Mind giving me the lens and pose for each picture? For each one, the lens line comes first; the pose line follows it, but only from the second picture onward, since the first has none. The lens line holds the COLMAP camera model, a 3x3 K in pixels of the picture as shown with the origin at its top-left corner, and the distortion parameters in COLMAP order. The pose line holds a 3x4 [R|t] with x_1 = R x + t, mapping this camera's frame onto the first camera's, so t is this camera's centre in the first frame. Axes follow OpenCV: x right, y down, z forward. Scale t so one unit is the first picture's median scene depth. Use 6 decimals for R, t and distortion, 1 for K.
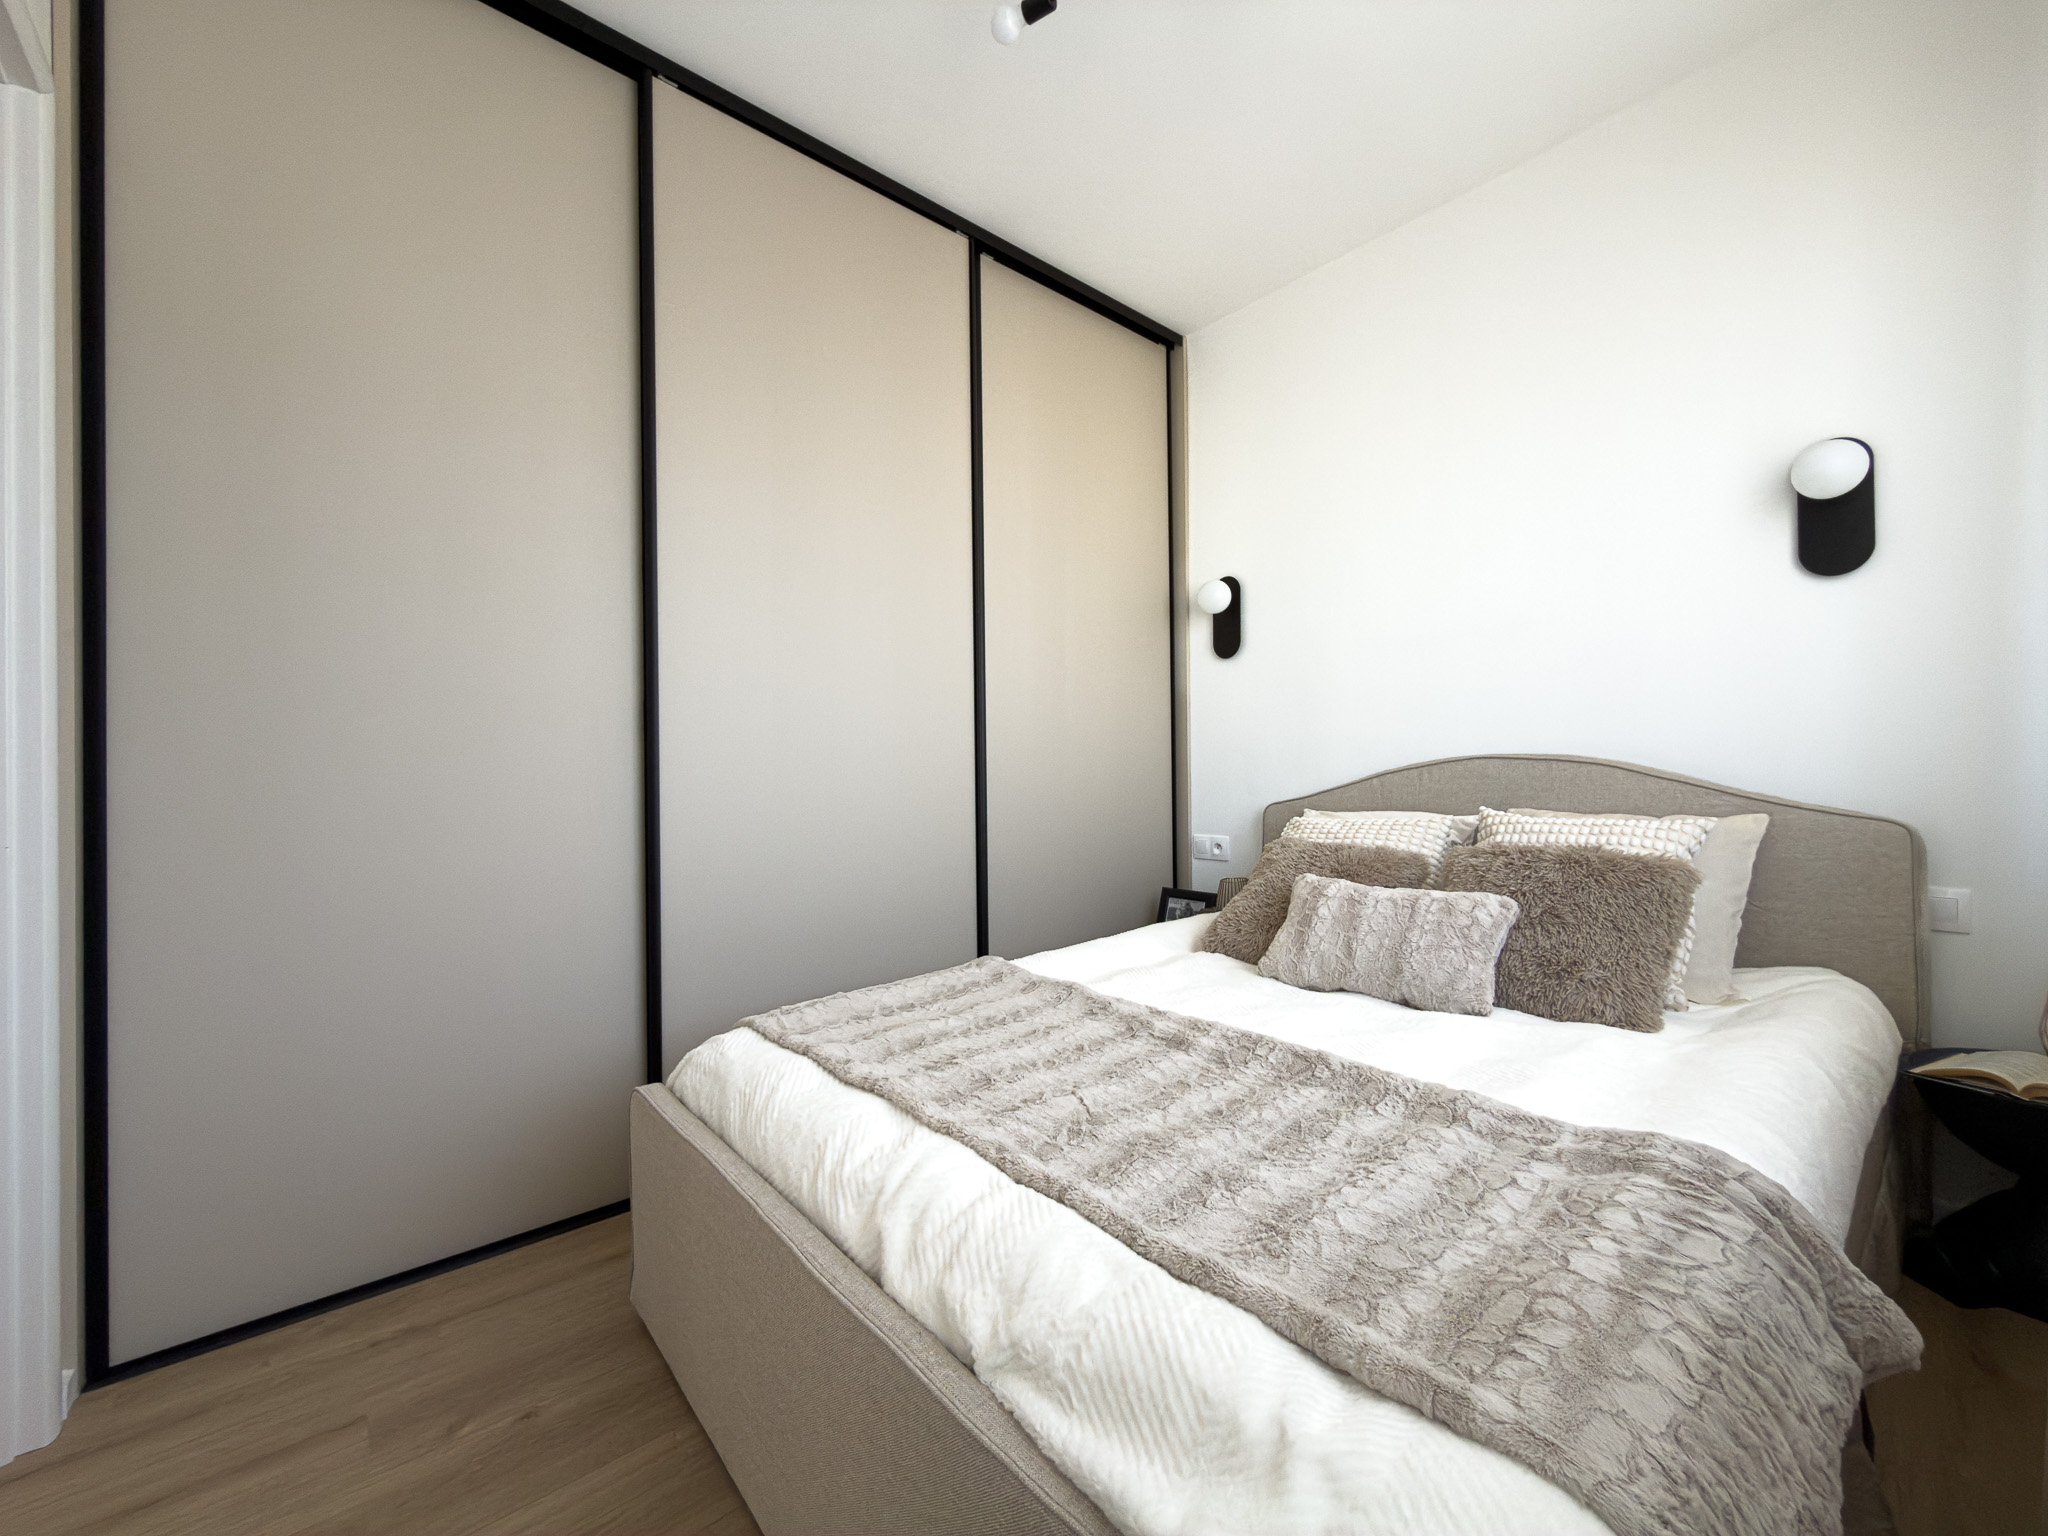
lens RADIAL K [[818.3, 0, 1026.1], [0, 818.3, 768.6], [0, 0, 1]] dist [0.000431, -0.000872]
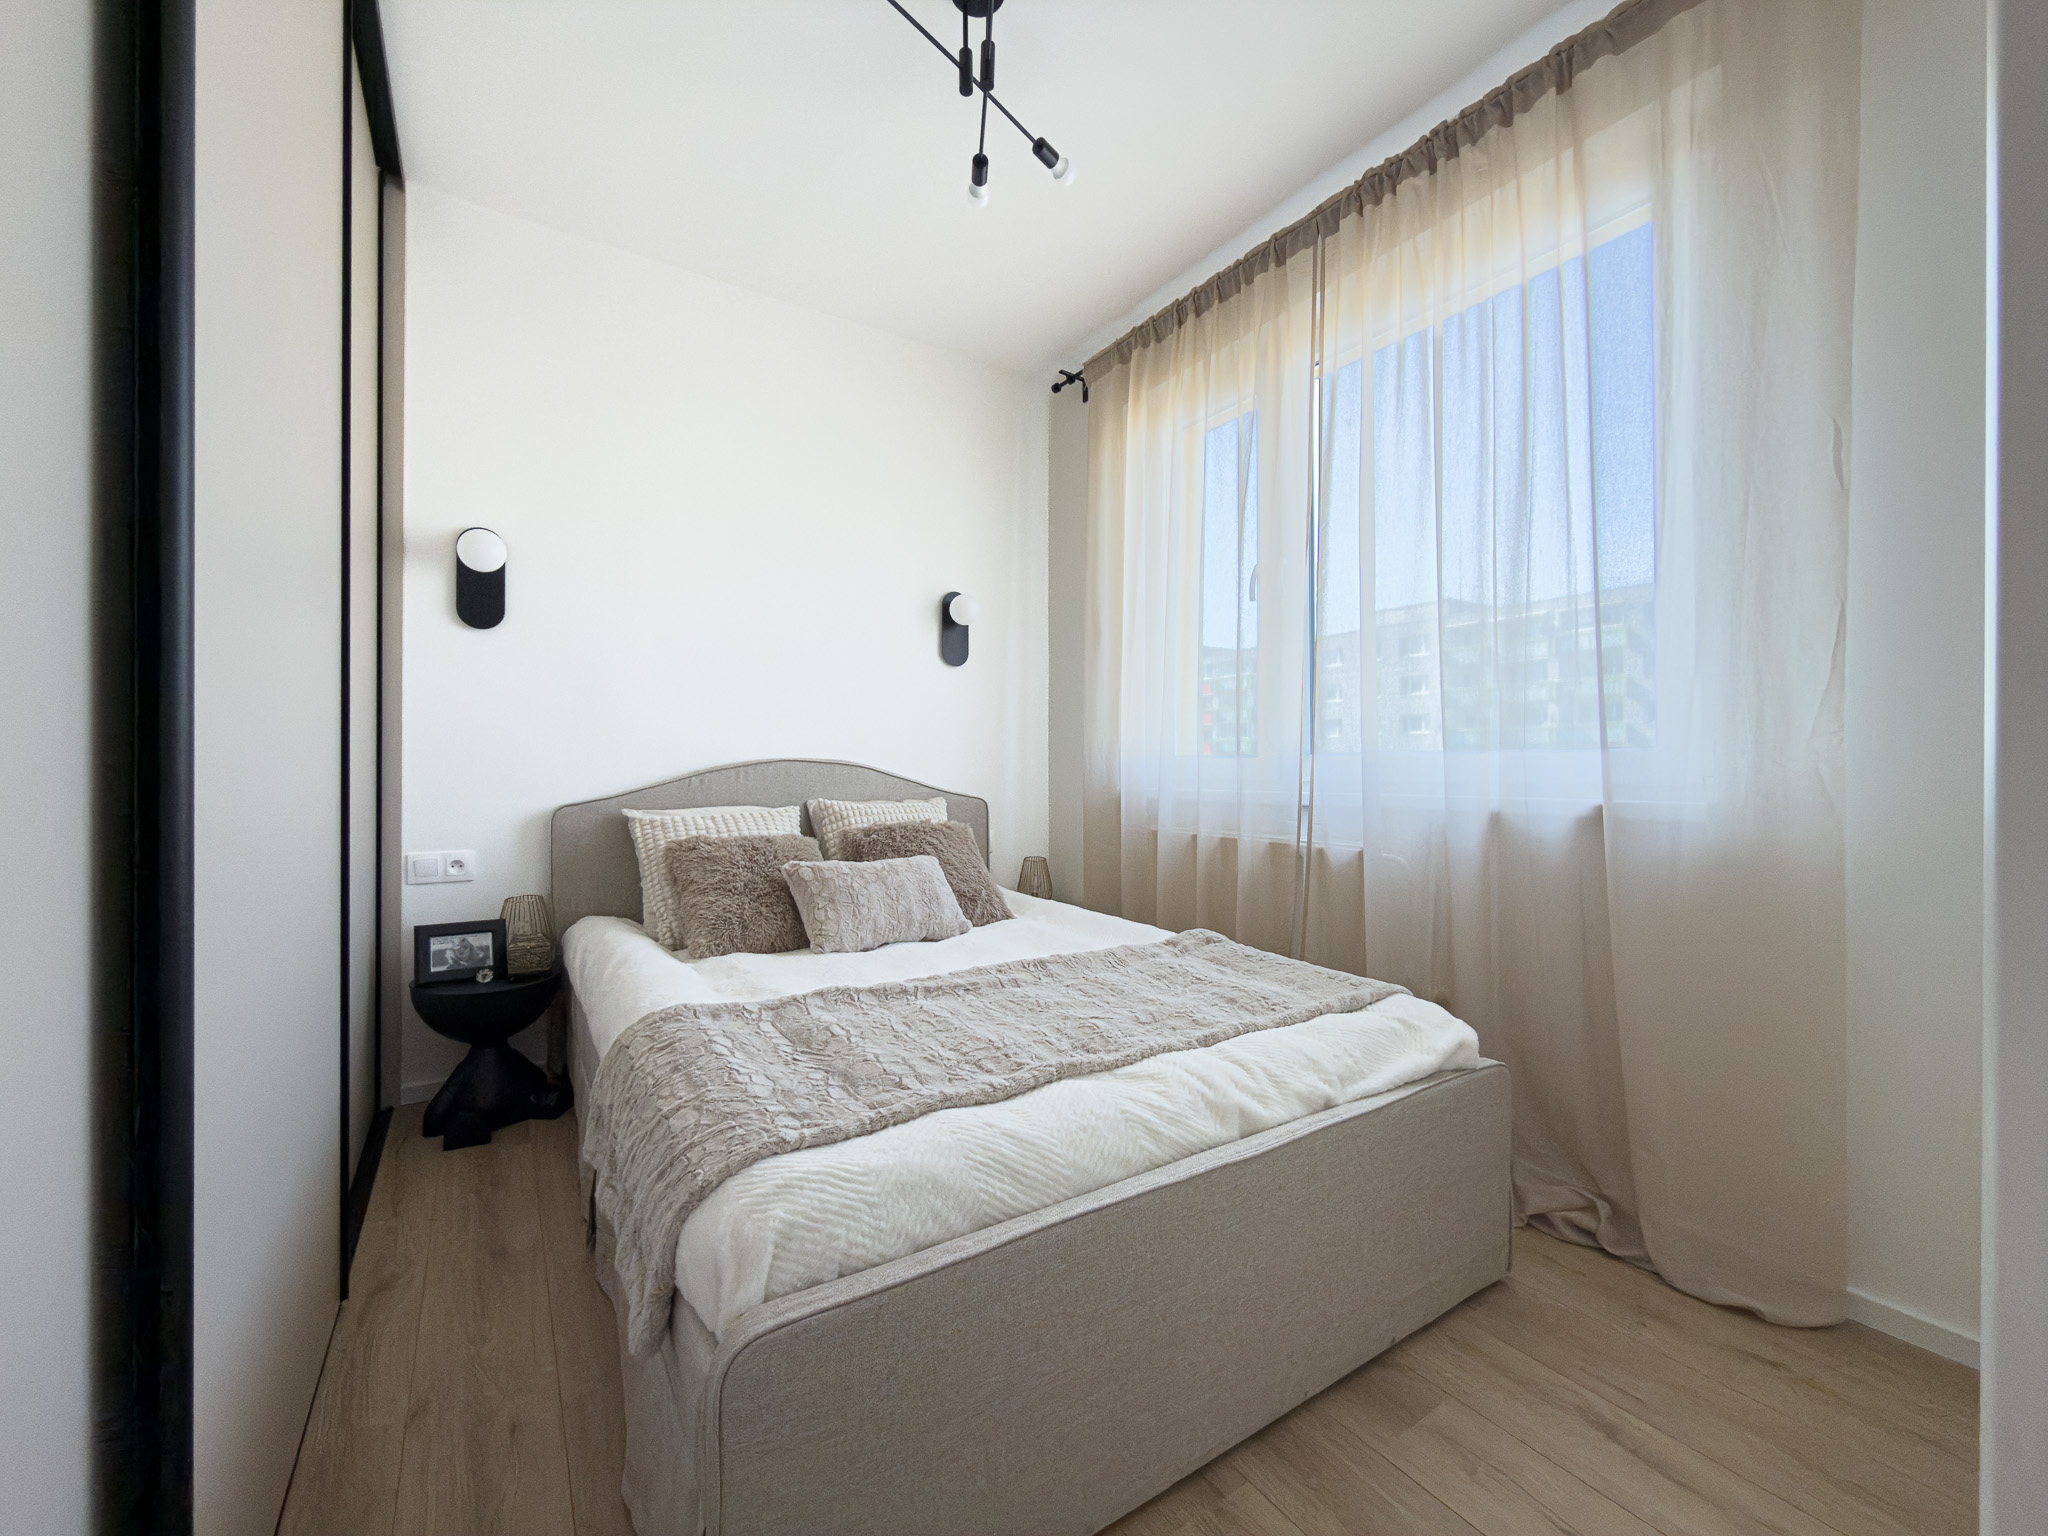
lens RADIAL K [[818.3, 0, 1026.1], [0, 818.3, 768.6], [0, 0, 1]] dist [0.000431, -0.000872]
pose [[0.130764, 0.006966, 0.991389, -0.769620], [-0.006678, 0.999959, -0.006145, 0.005659], [-0.991391, -0.005817, 0.130805, 0.571775]]
